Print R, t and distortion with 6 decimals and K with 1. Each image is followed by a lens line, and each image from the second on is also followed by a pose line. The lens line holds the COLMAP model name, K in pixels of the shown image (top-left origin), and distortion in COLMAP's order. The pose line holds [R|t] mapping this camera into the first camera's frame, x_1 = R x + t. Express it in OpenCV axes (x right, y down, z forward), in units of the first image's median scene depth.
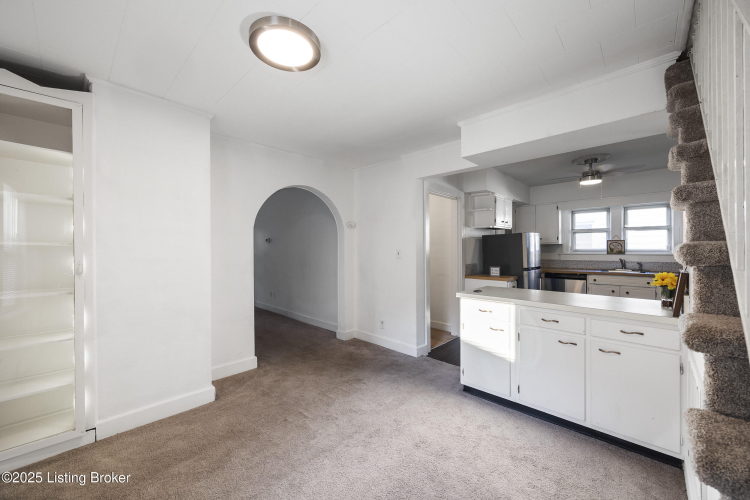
lens RADIAL K [[293.2, 0, 374.3], [0, 293.2, 246.9], [0, 0, 1]] dist [0.002994, -0.000816]
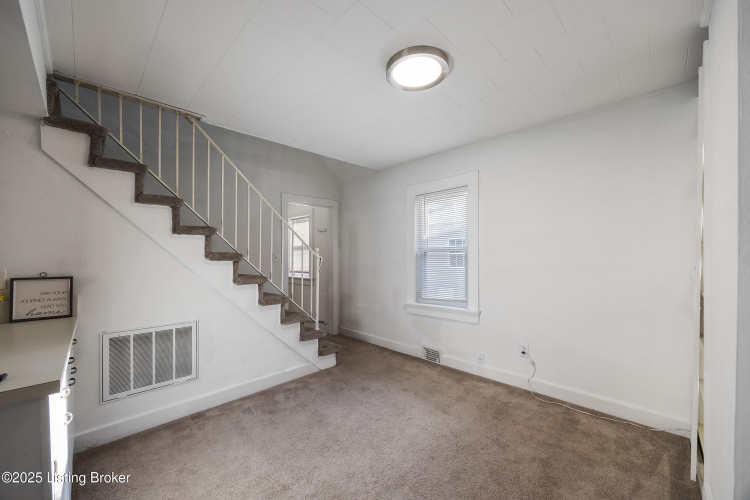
lens RADIAL K [[293.2, 0, 376.2], [0, 293.2, 256.6], [0, 0, 1]] dist [0.002994, -0.000816]
pose [[-0.999757, 0.008185, 0.020481, -0.055049], [0.008091, 0.999956, -0.004669, 0.007885], [-0.020518, -0.004503, -0.999779, 0.752812]]
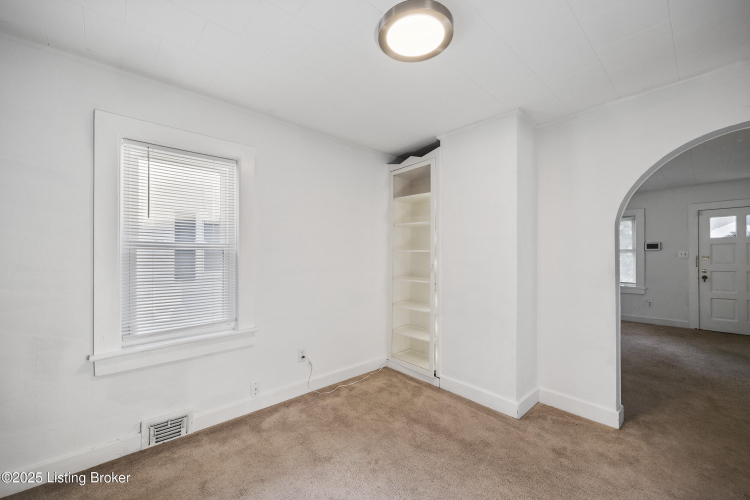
lens RADIAL K [[293.2, 0, 376.1], [0, 293.2, 255.1], [0, 0, 1]] dist [0.002994, -0.000816]
pose [[-0.076352, -0.005871, -0.997064, 0.222988], [0.006524, 0.999958, -0.006388, 0.006994], [0.997060, -0.006993, -0.076310, 0.341633]]
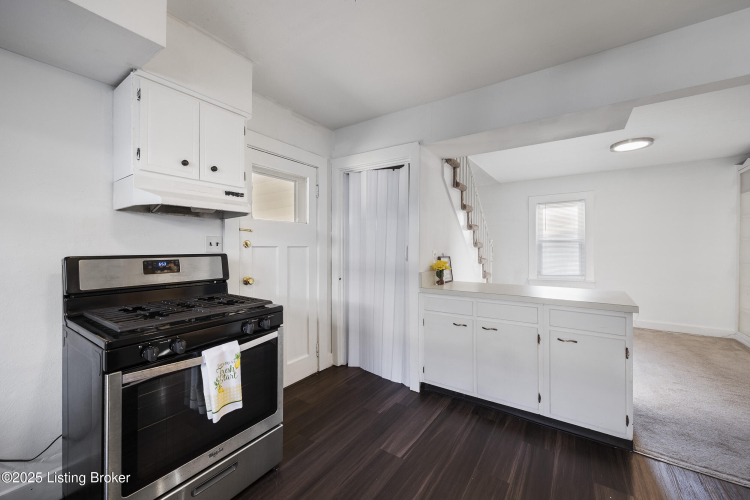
lens RADIAL K [[293.2, 0, 382.8], [0, 293.2, 245.1], [0, 0, 1]] dist [0.002994, -0.000816]
pose [[-0.984753, 0.002979, -0.173935, 0.619365], [0.005746, 0.999865, -0.015404, 0.014141], [0.173866, -0.016169, -0.984637, 0.959651]]
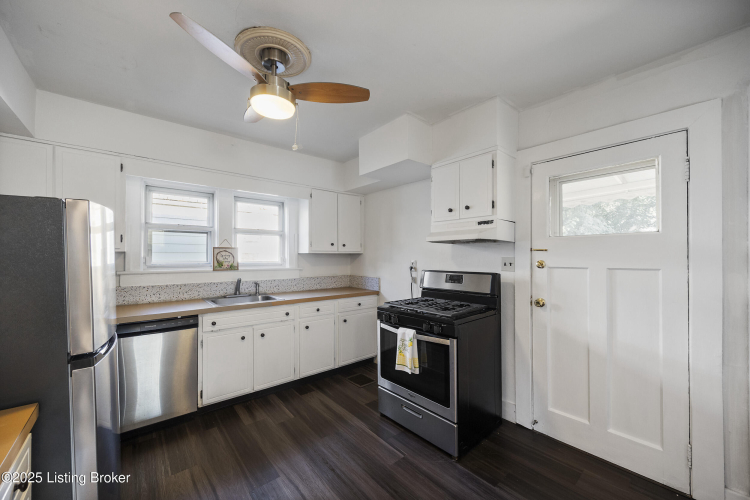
lens RADIAL K [[293.2, 0, 375.9], [0, 293.2, 254.5], [0, 0, 1]] dist [0.002994, -0.000816]
pose [[0.107290, 0.008784, 0.994189, 0.267447], [-0.007812, 0.999938, -0.007991, -0.006350], [-0.994197, -0.006909, 0.107352, 0.658056]]
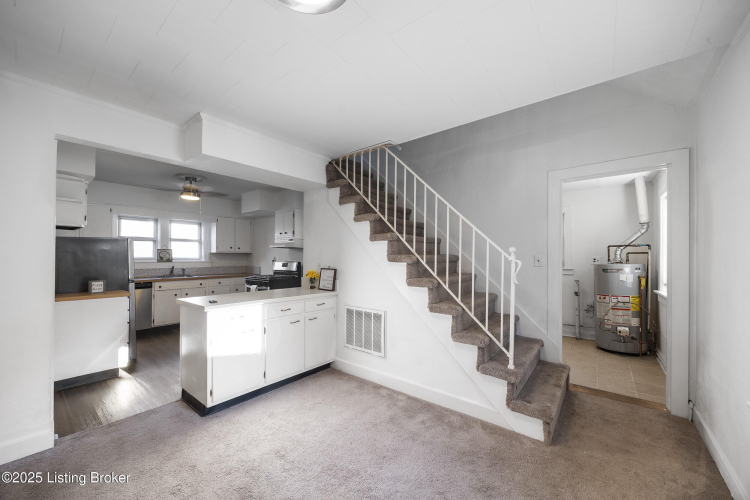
lens RADIAL K [[293.2, 0, 374.3], [0, 293.2, 254.2], [0, 0, 1]] dist [0.002994, -0.000816]
pose [[-0.077860, 0.011631, 0.996896, -0.356026], [-0.009319, 0.999880, -0.012394, 0.002205], [-0.996921, -0.010255, -0.077743, 0.315125]]
